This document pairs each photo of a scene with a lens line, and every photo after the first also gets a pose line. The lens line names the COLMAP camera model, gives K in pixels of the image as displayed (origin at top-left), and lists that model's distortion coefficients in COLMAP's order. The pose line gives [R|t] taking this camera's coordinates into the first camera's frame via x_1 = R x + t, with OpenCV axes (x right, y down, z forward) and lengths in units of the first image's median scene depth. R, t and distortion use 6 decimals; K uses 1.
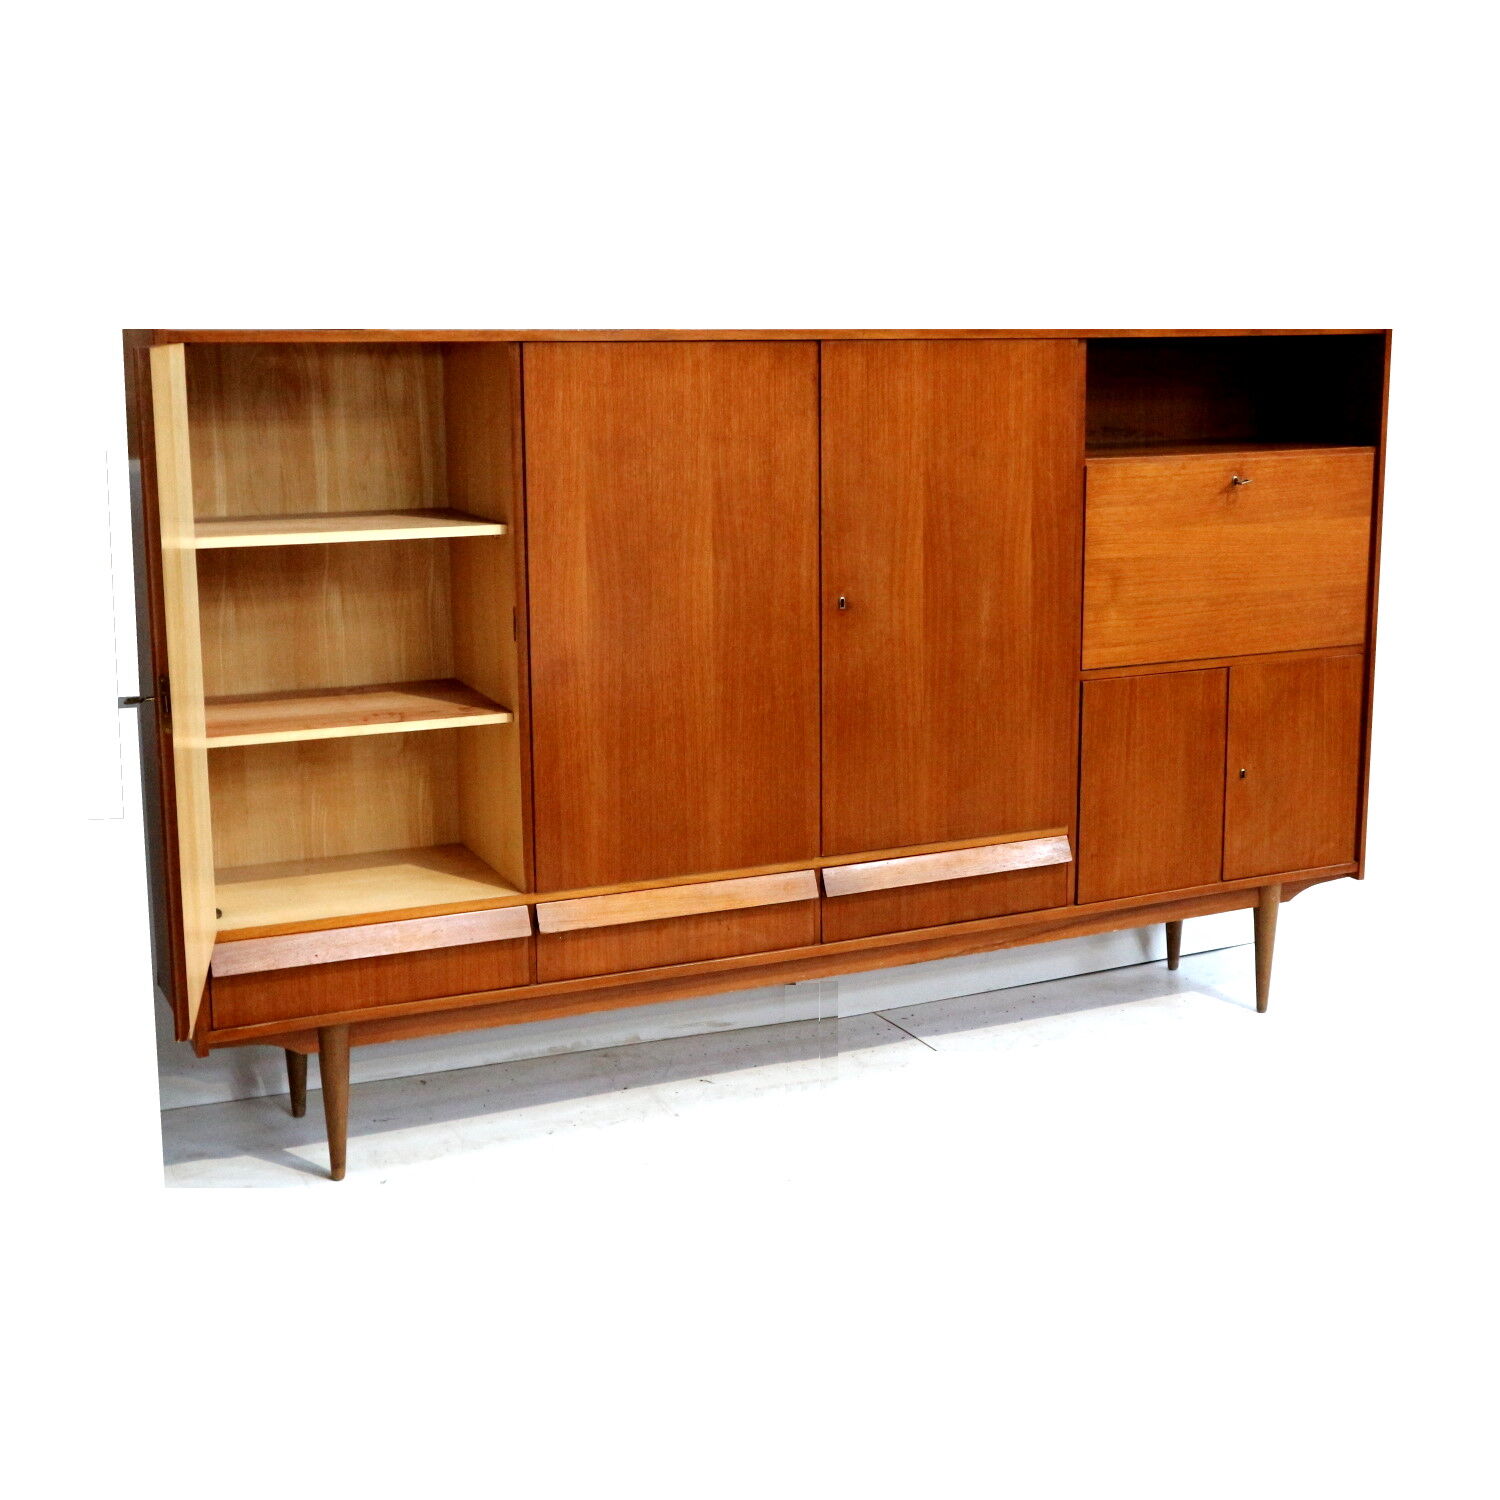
lens RADIAL K [[1969.3, 0, 754.4], [0, 1969.3, 747.1], [0, 0, 1]] dist [-0.025677, 0.000000]
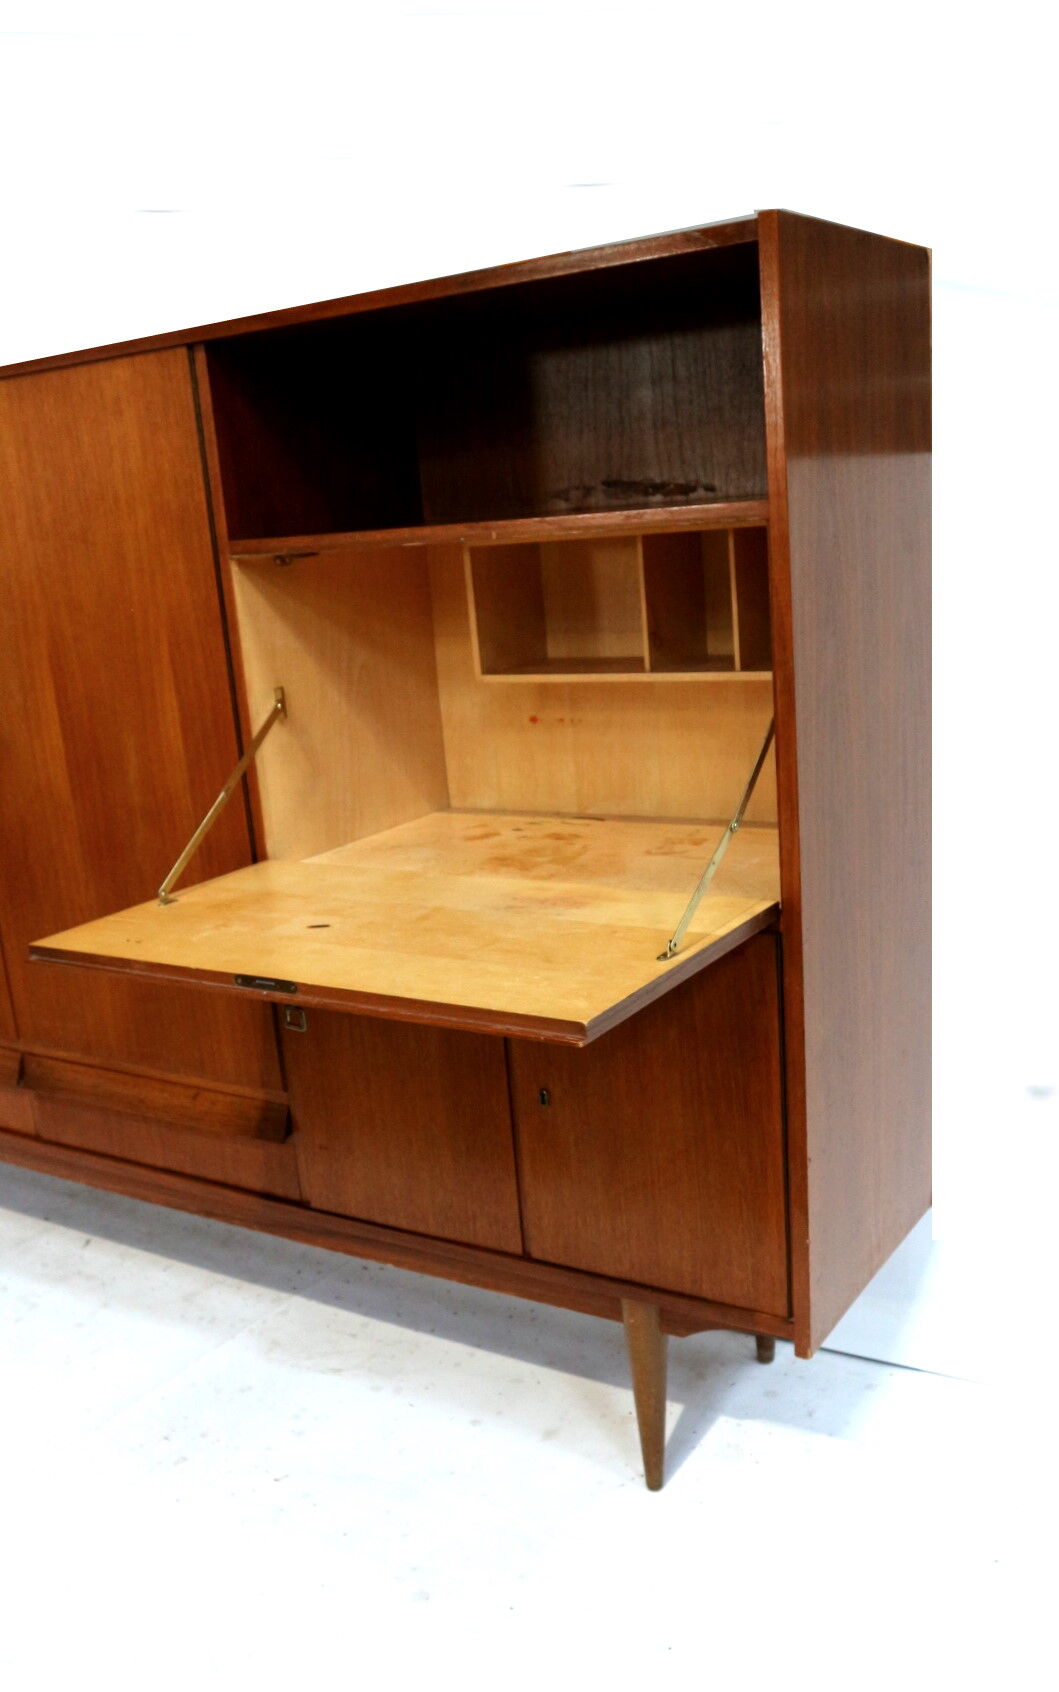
lens RADIAL K [[1467.6, 0, 584.2], [0, 1467.6, 961.6], [0, 0, 1]] dist [-0.043894, -0.001687]
pose [[0.558327, 0.219014, -0.800190, 0.640494], [-0.102009, 0.975329, 0.195773, -0.119369], [0.823325, -0.027679, 0.566894, 0.831922]]
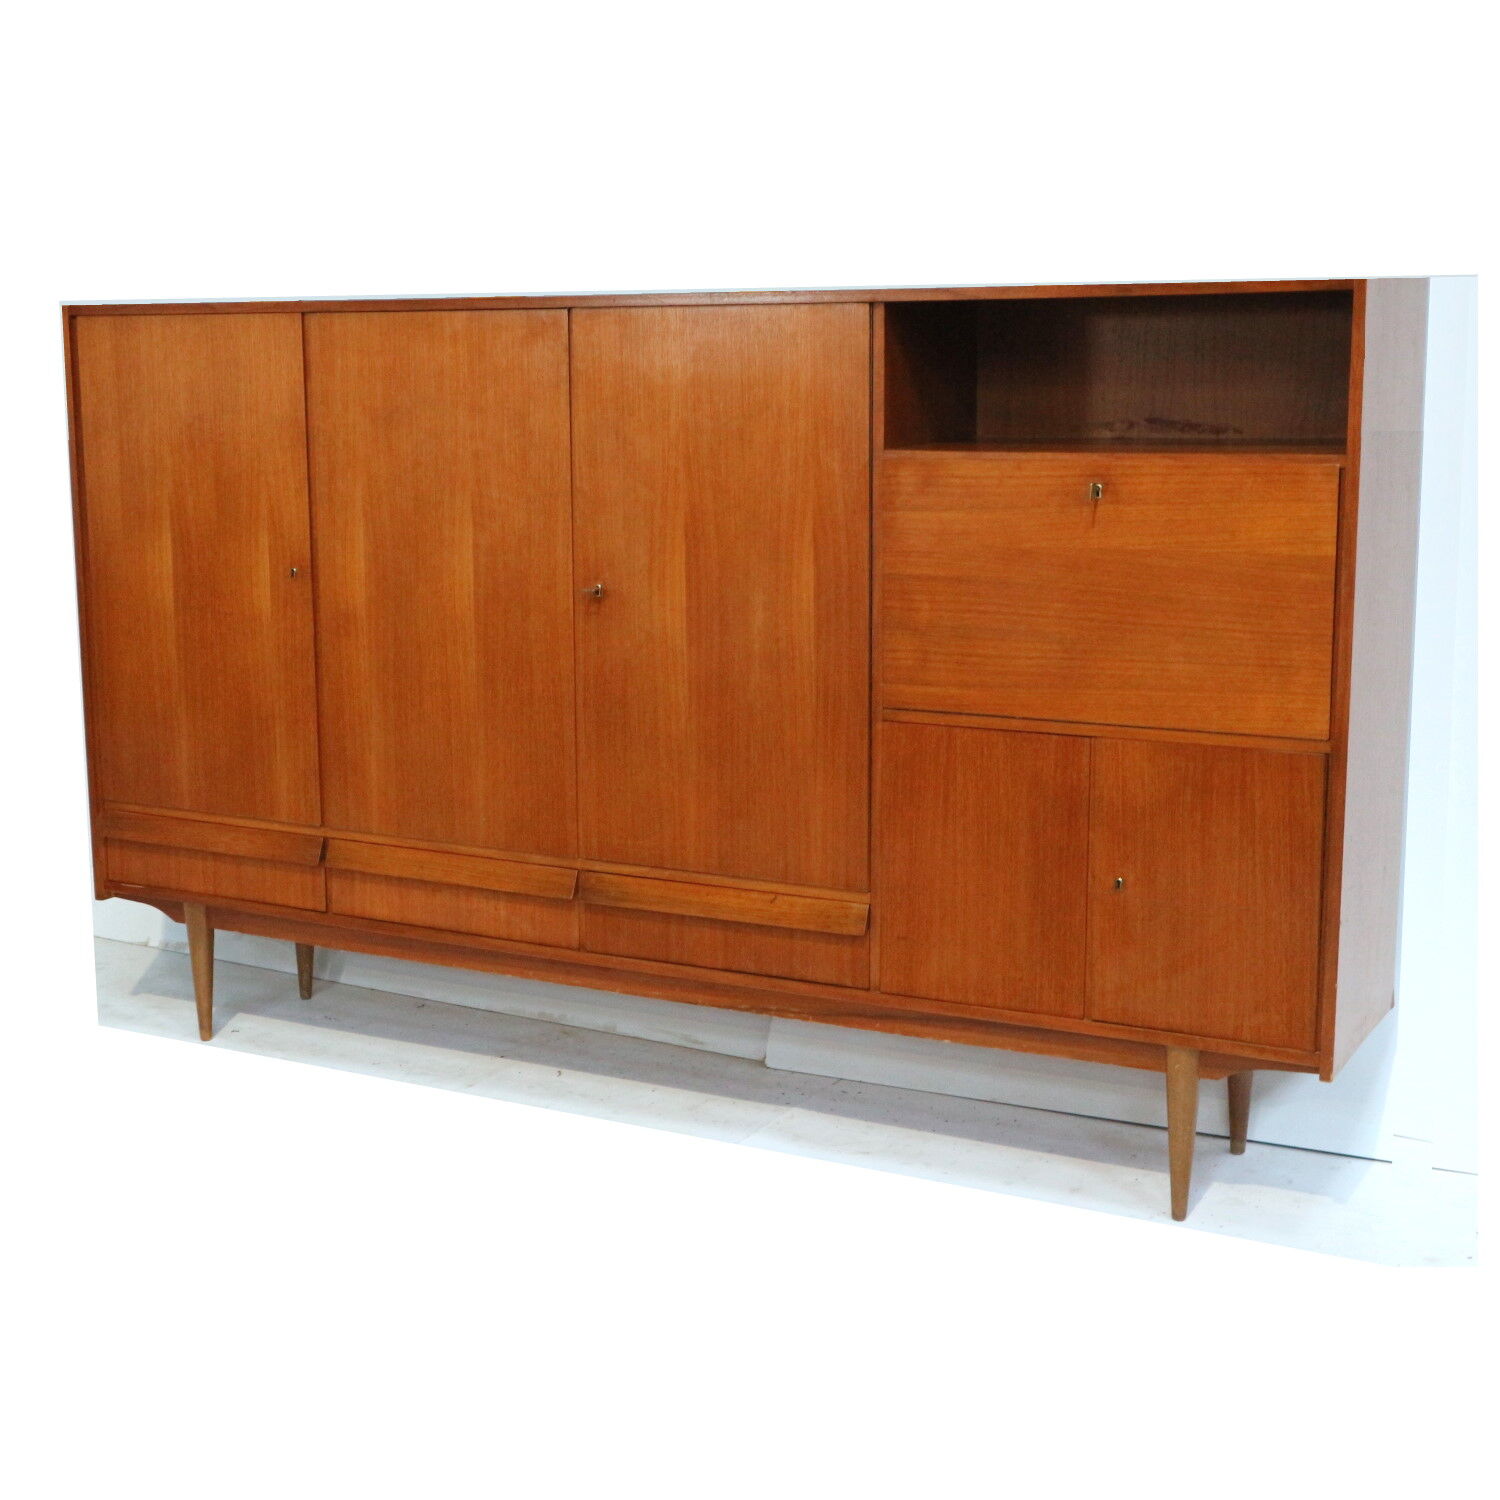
lens RADIAL K [[2150.6, 0, 747.3], [0, 2150.6, 755.9], [0, 0, 1]] dist [0.023900, 0.000000]
pose [[0.606678, 0.151264, -0.780424, 0.860656], [-0.155978, 0.985297, 0.069720, -0.075138], [0.779495, 0.079432, 0.621352, 0.411179]]
